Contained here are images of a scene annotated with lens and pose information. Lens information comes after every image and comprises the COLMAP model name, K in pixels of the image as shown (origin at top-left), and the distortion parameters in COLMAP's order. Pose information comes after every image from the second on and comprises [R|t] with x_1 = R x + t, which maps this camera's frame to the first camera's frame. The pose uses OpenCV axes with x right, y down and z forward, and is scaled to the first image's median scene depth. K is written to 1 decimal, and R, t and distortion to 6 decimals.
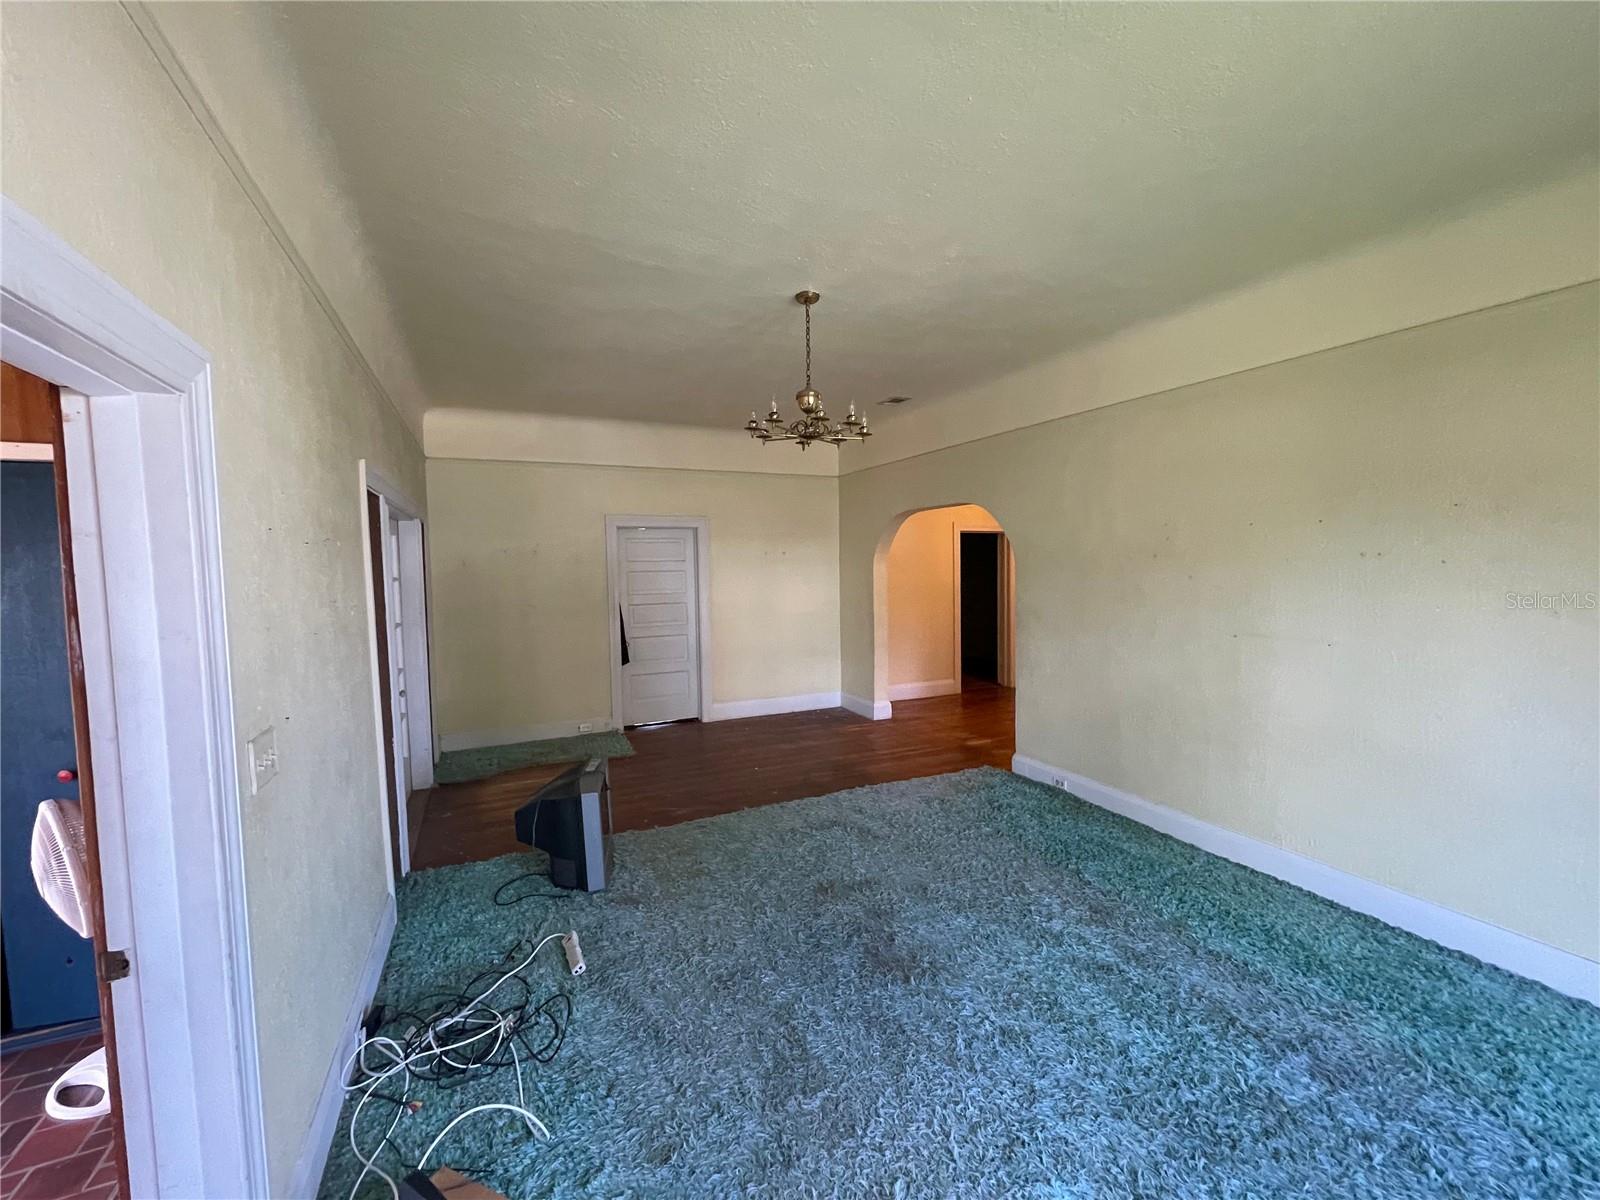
lens RADIAL K [[648.9, 0, 799.5], [0, 648.9, 598.8], [0, 0, 1]] dist [-0.003804, -0.000591]
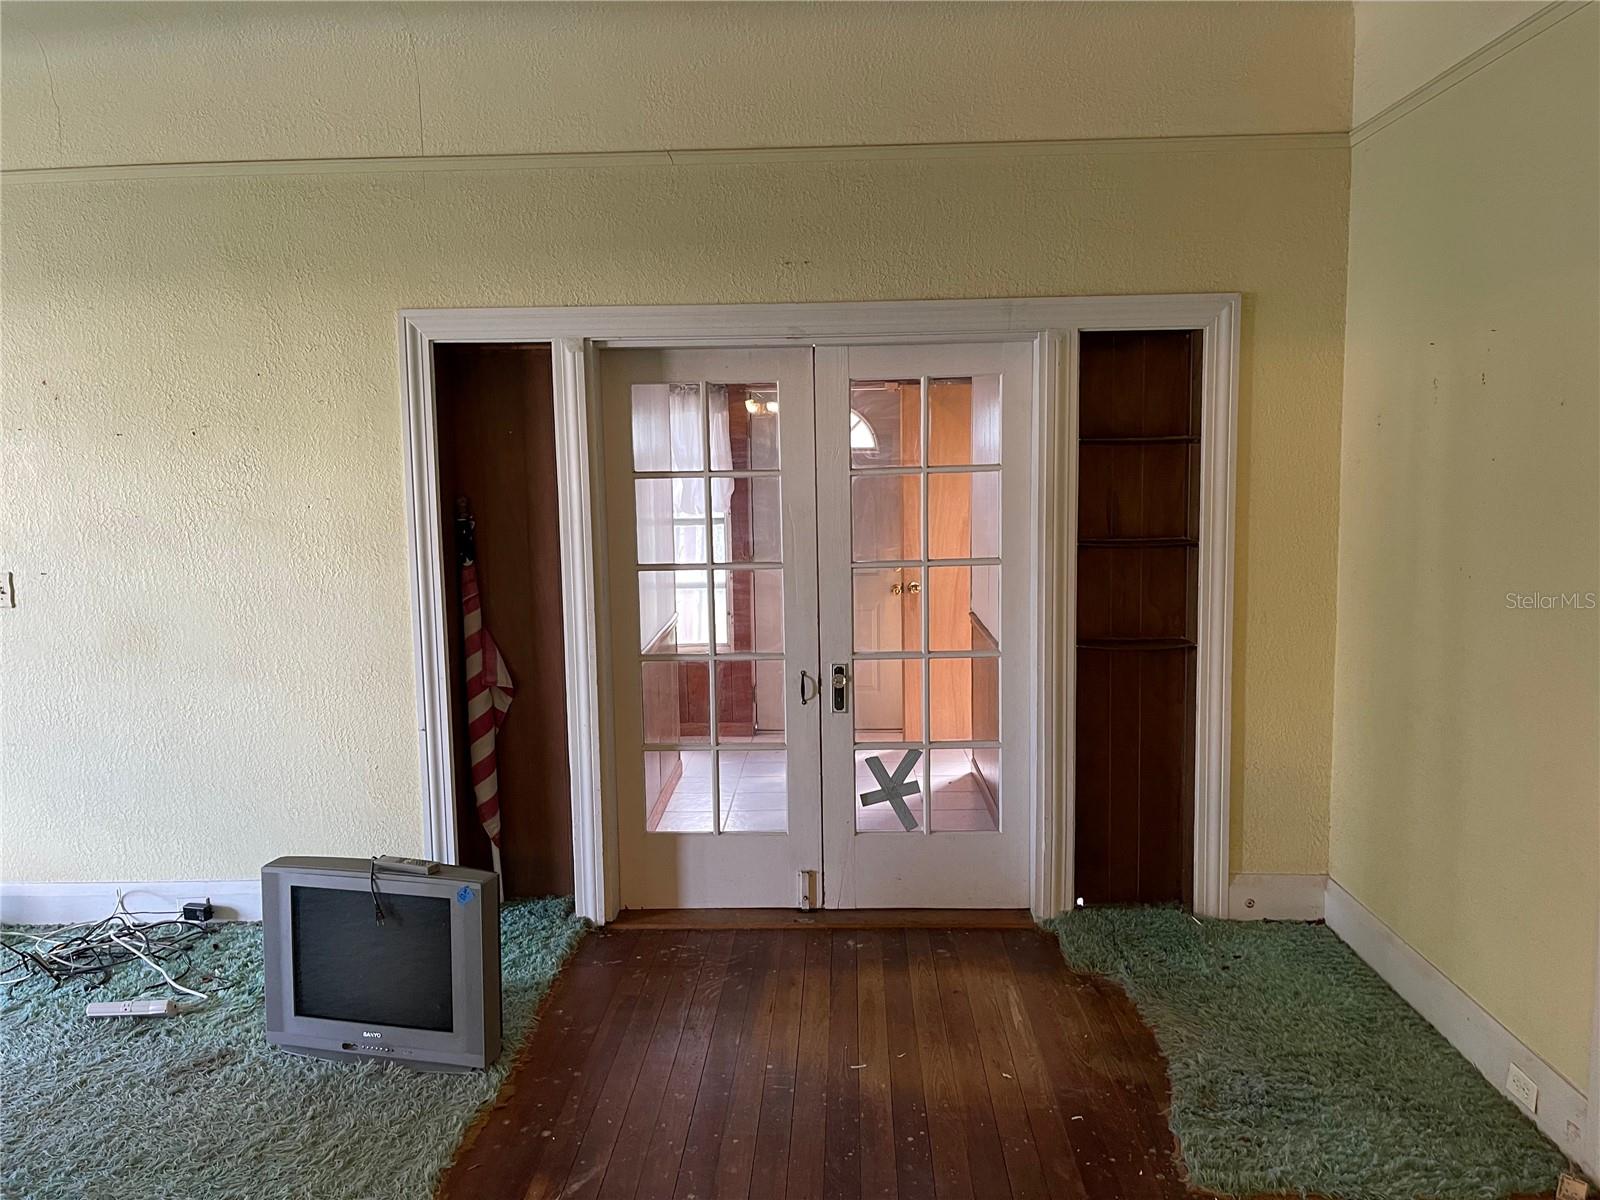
lens RADIAL K [[1200.0, 0, 797.9], [0, 1200.0, 591.2], [0, 0, 1]] dist [0.022132, -0.009595]
pose [[-0.445173, 0.130645, -0.885863, 0.236380], [-0.021954, 0.987410, 0.156653, -0.071345], [0.895175, 0.089186, -0.436700, 1.235592]]
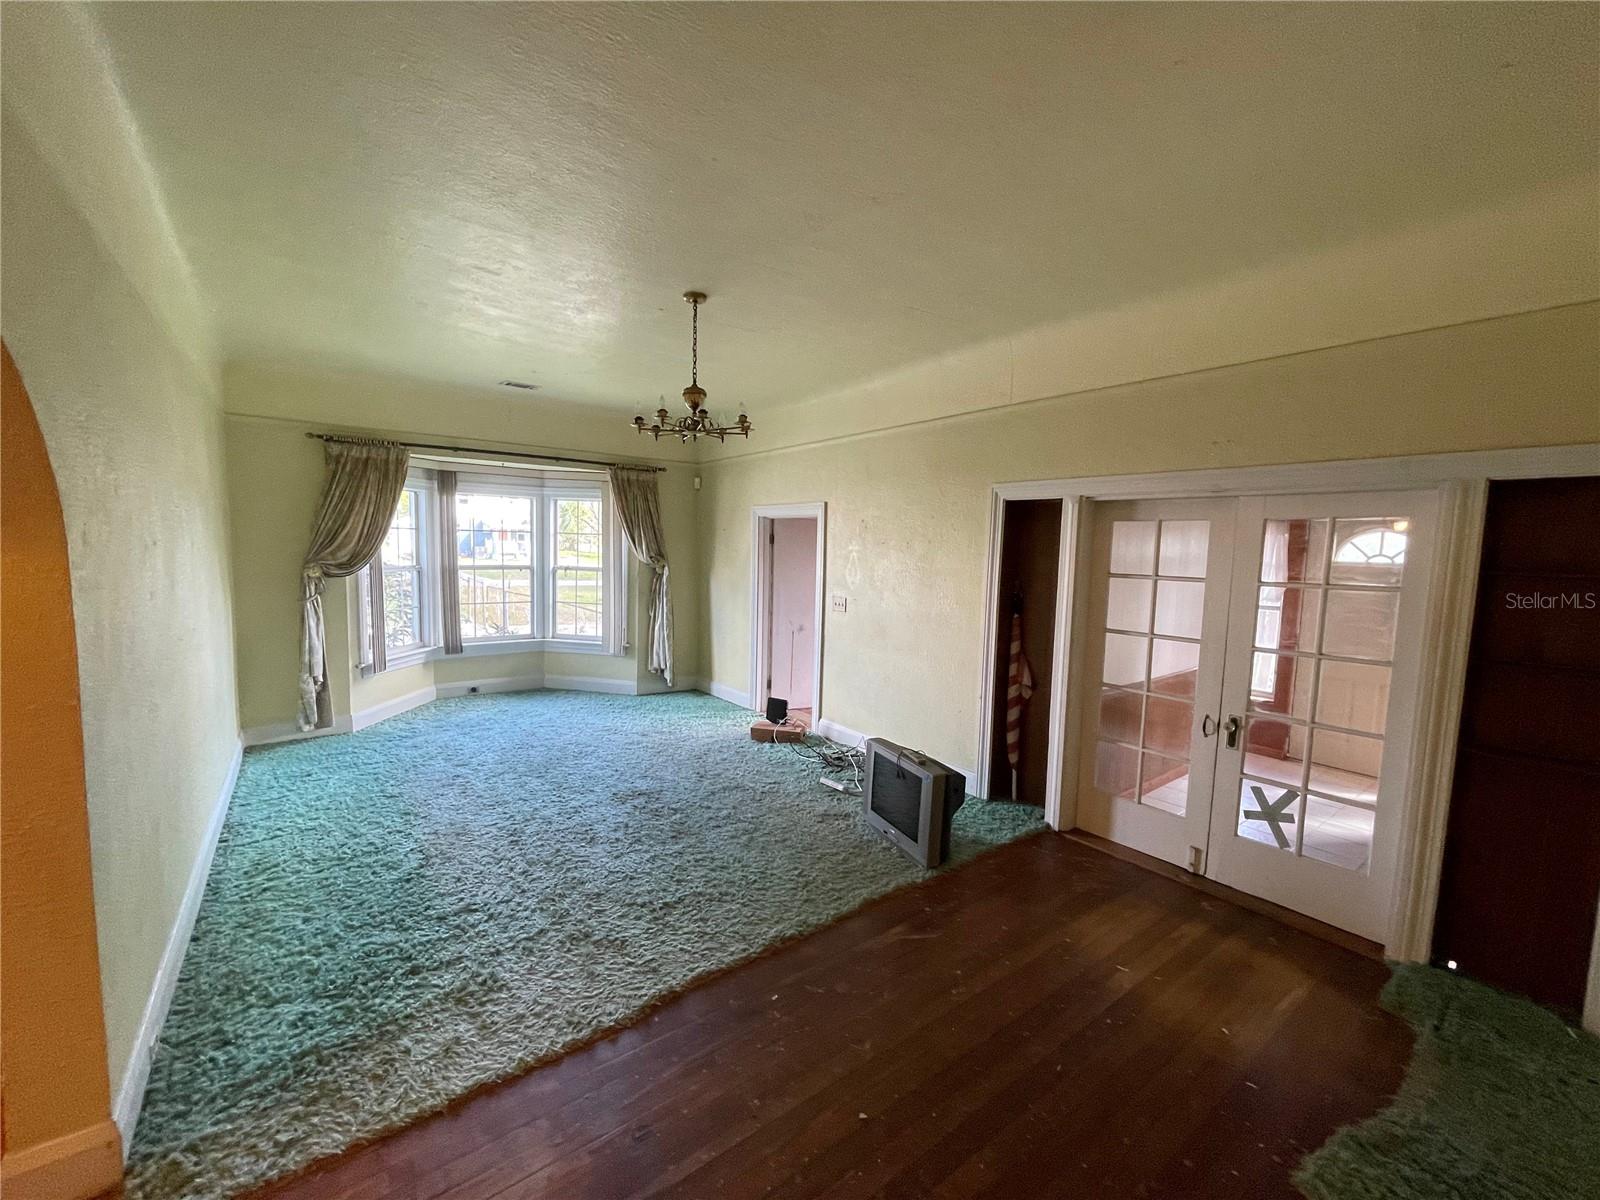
lens RADIAL K [[648.9, 0, 797.6], [0, 648.9, 602.3], [0, 0, 1]] dist [-0.003804, -0.000591]
pose [[-0.975676, 0.022593, -0.218049, 0.048133], [-0.010978, 0.988391, 0.151533, -0.098887], [0.218941, 0.150241, -0.964102, 1.426626]]
